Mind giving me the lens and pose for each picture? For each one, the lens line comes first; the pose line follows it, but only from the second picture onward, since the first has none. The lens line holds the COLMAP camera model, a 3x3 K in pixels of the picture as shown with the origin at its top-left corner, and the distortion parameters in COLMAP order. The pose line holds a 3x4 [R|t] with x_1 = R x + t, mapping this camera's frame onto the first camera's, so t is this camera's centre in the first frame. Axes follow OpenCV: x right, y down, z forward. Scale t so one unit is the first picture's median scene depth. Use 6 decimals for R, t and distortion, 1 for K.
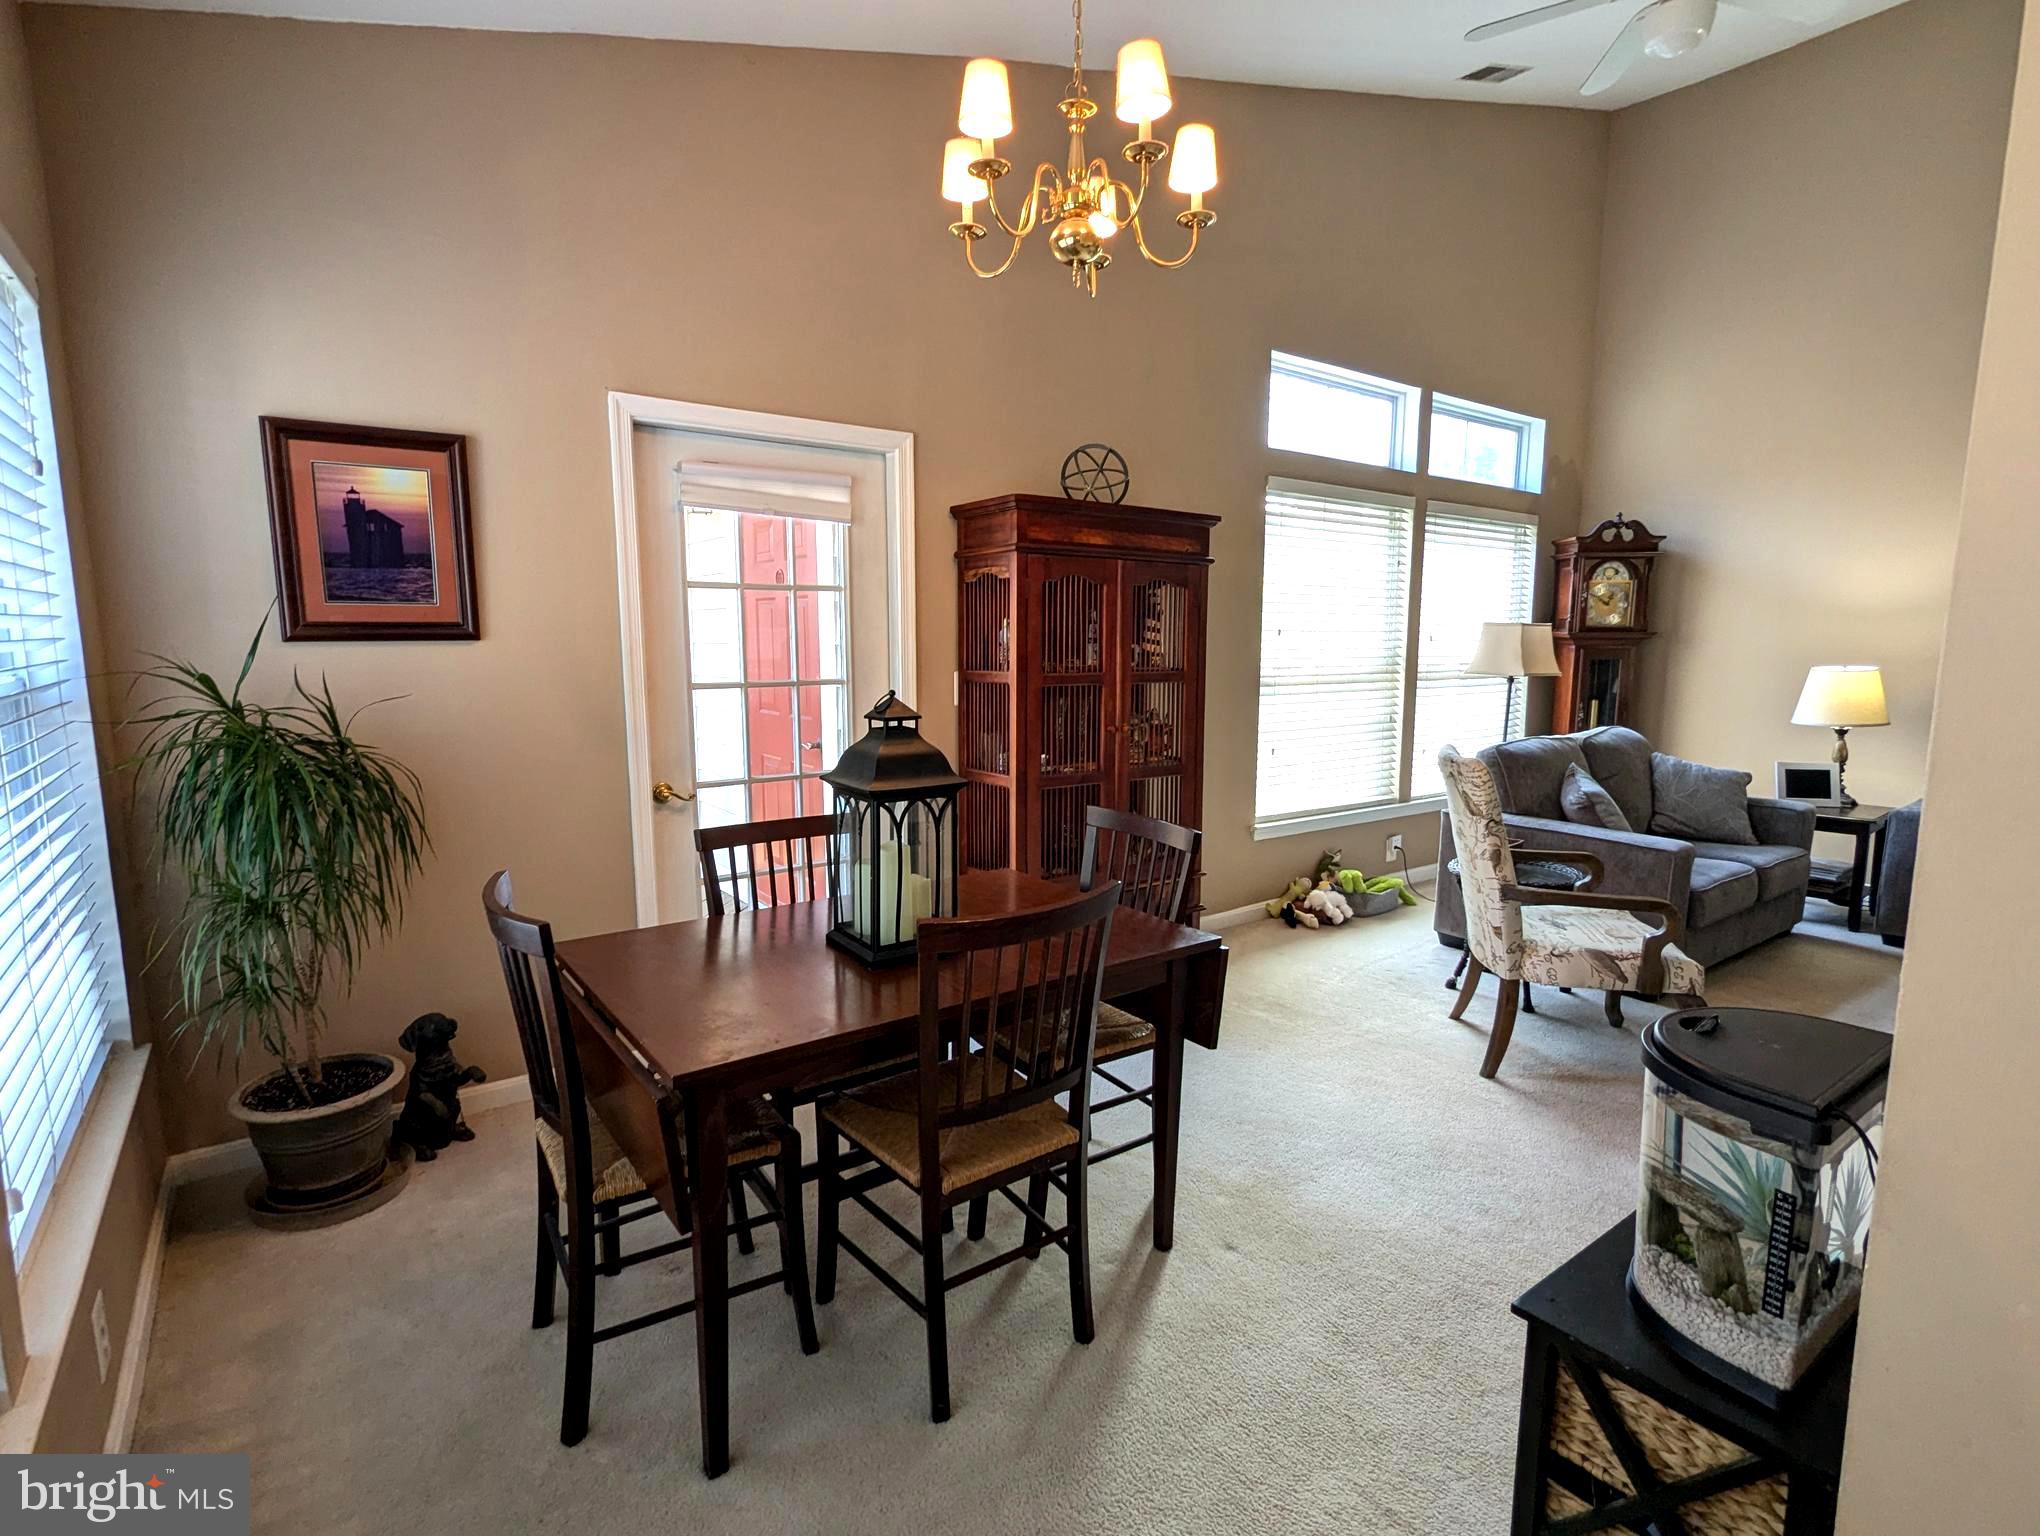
lens RADIAL K [[1006.7, 0, 1015.6], [0, 1006.7, 771.9], [0, 0, 1]] dist [-0.001203, -0.000706]
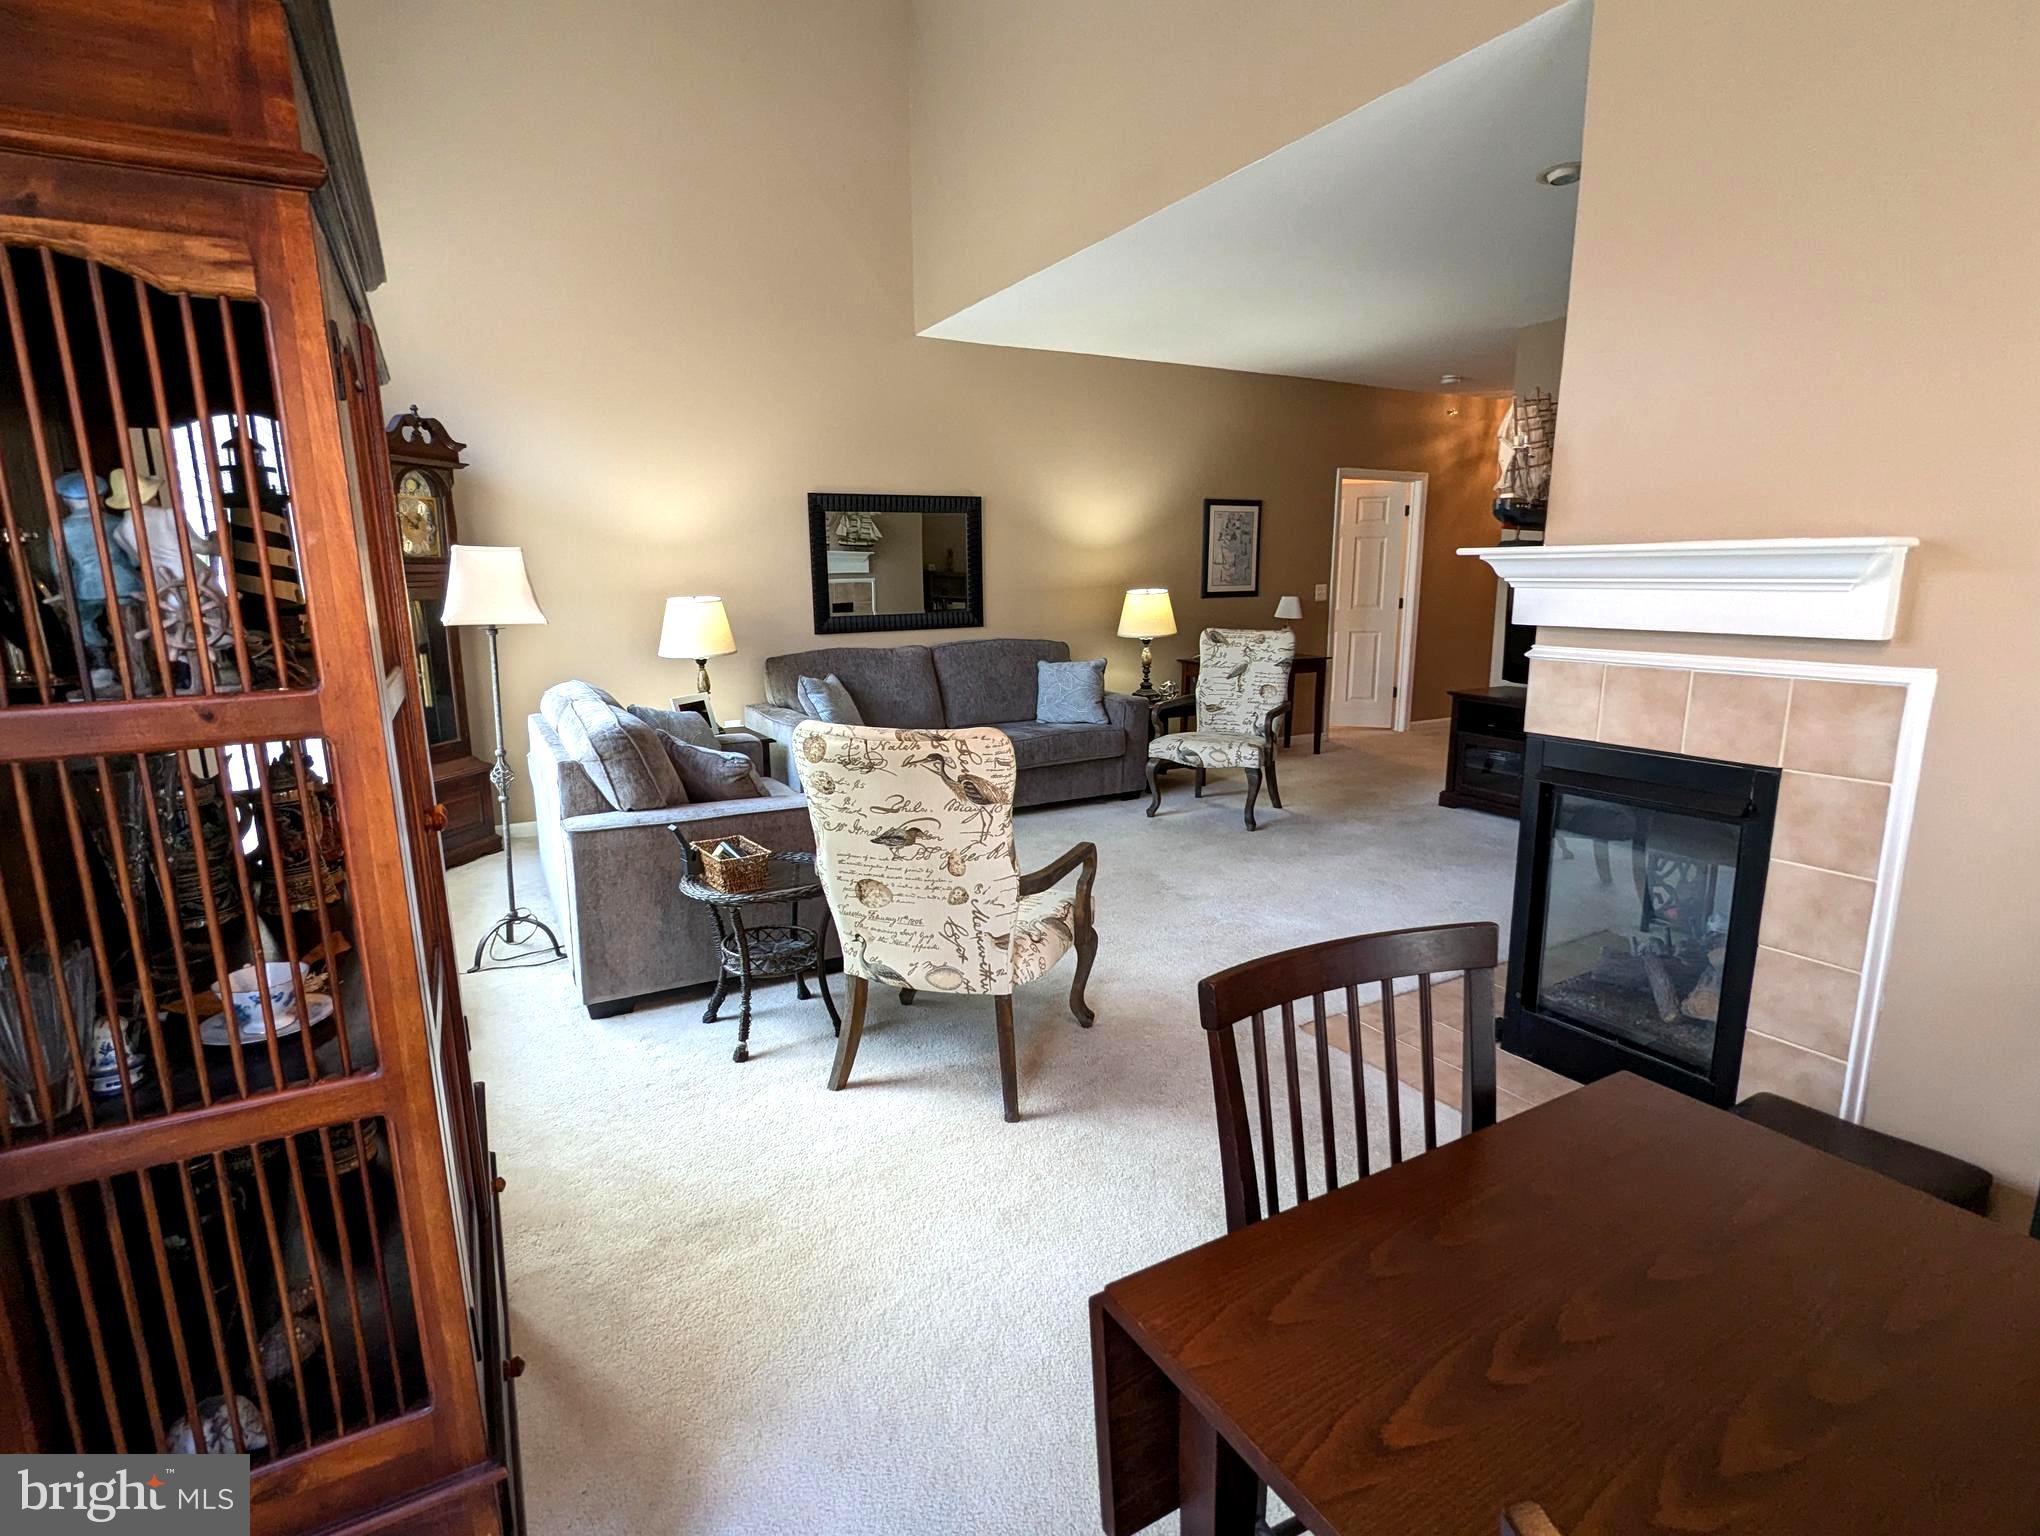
lens RADIAL K [[1006.7, 0, 1015.6], [0, 1006.7, 771.9], [0, 0, 1]] dist [-0.001203, -0.000706]
pose [[0.121636, -0.197828, 0.972661, -0.160614], [0.143114, 0.973193, 0.180039, -0.068723], [-0.982203, 0.117302, 0.146687, 0.546794]]
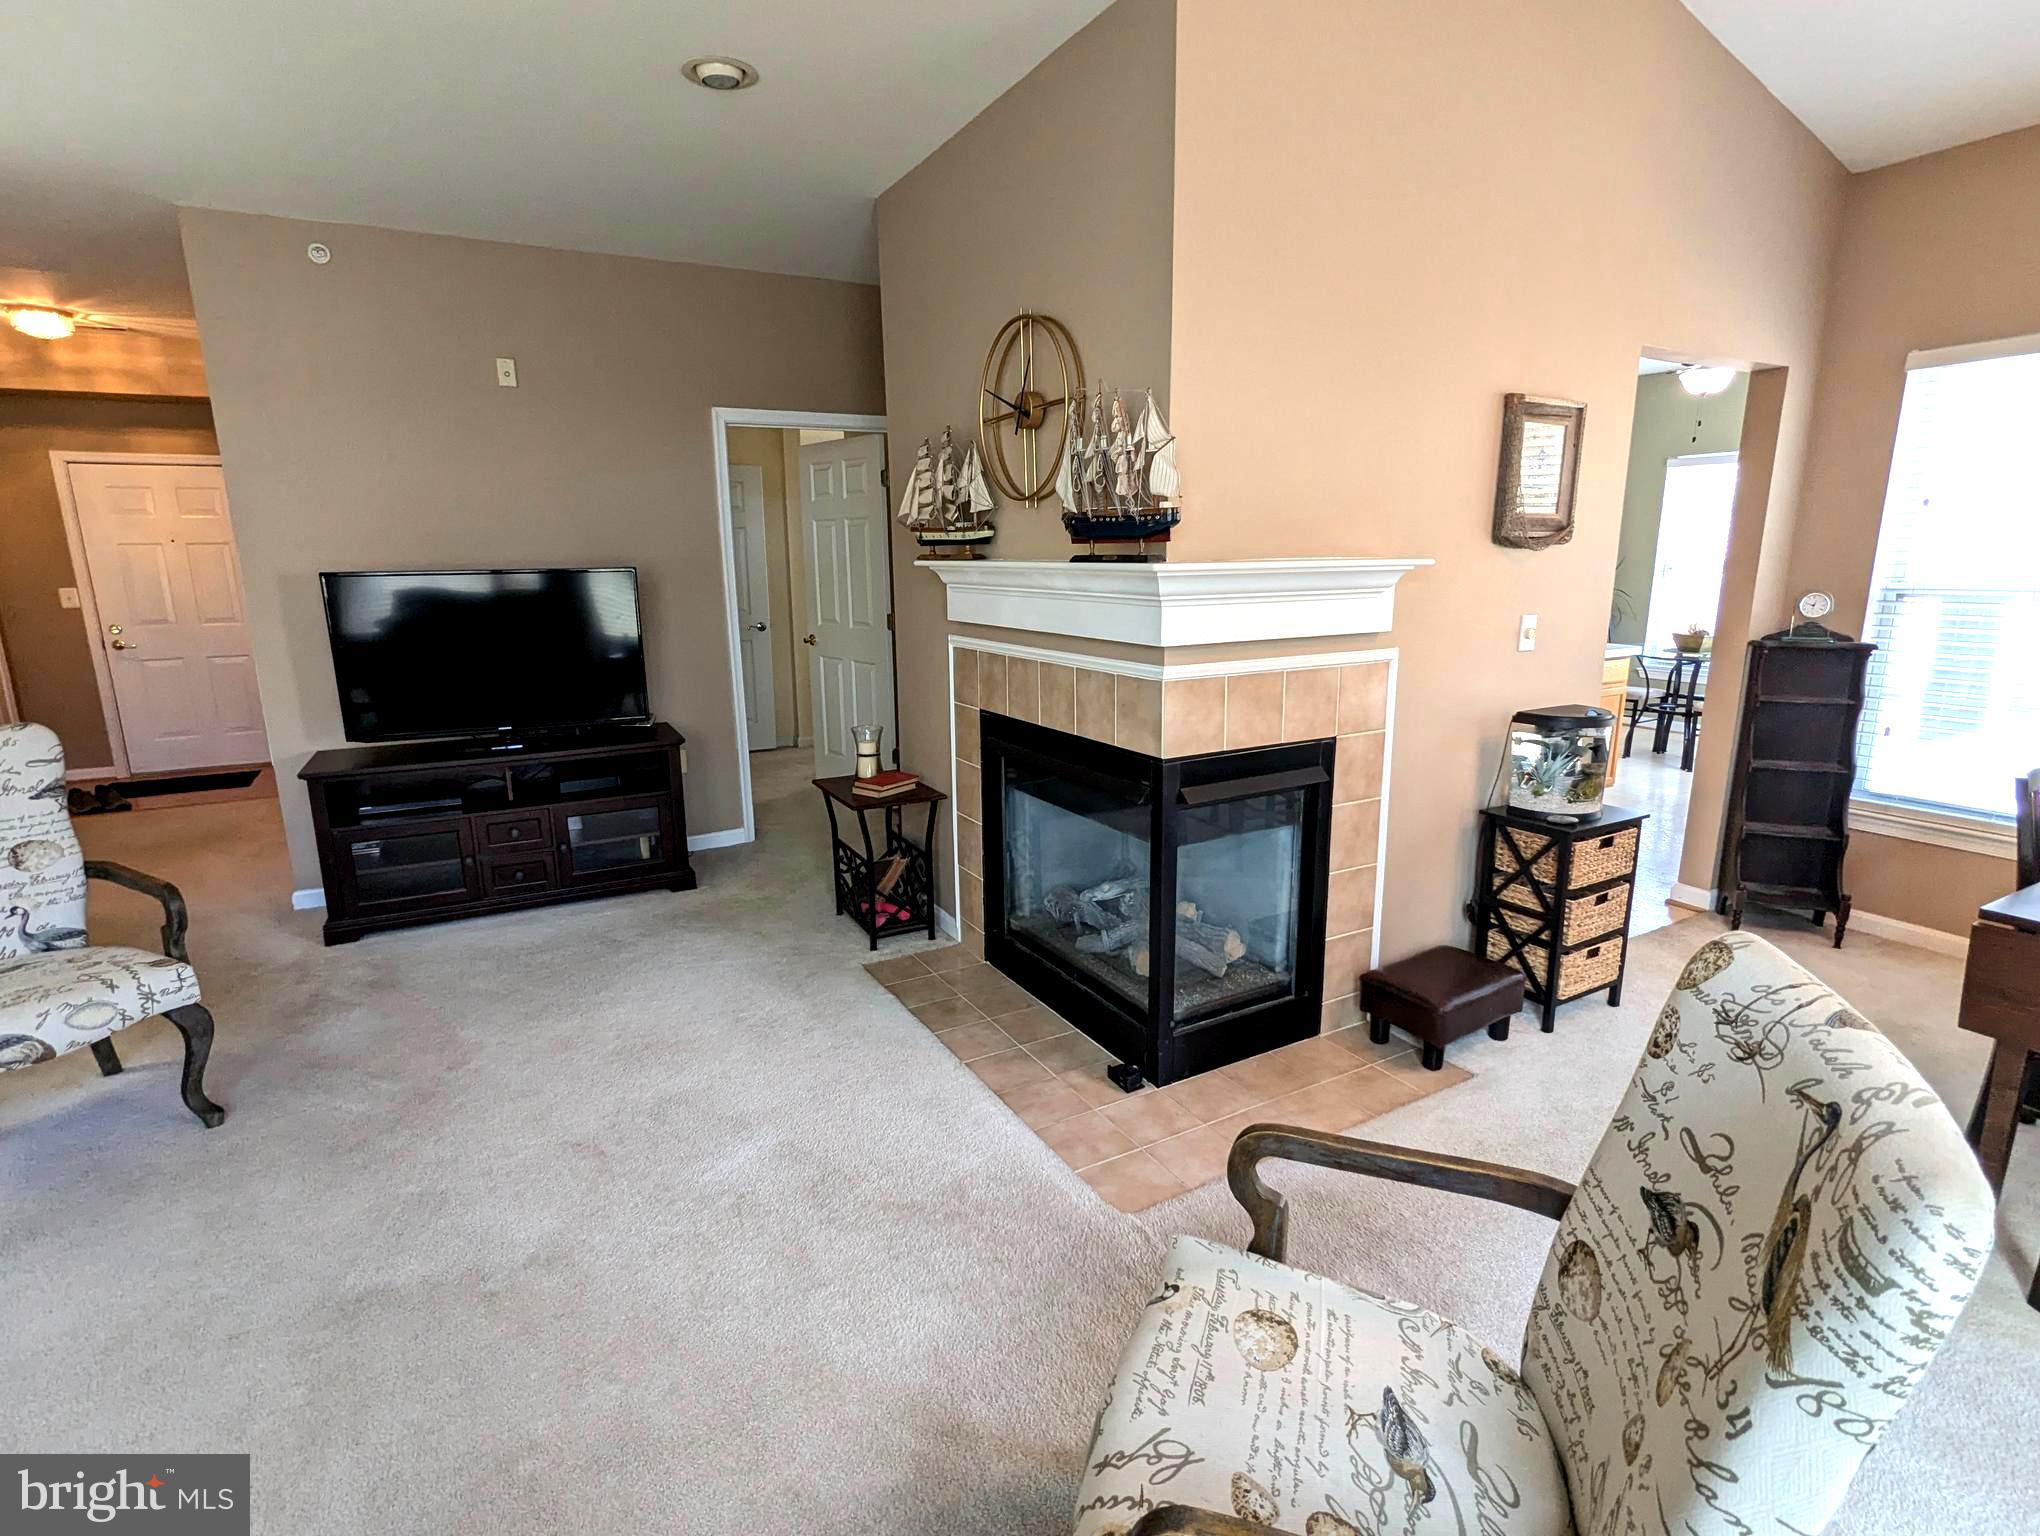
lens RADIAL K [[1006.7, 0, 1015.6], [0, 1006.7, 771.9], [0, 0, 1]] dist [-0.001203, -0.000706]
pose [[-0.991750, -0.019542, 0.126690, 0.417911], [0.025229, 0.939224, 0.342378, -0.122626], [-0.125681, 0.342749, -0.930982, 0.839417]]
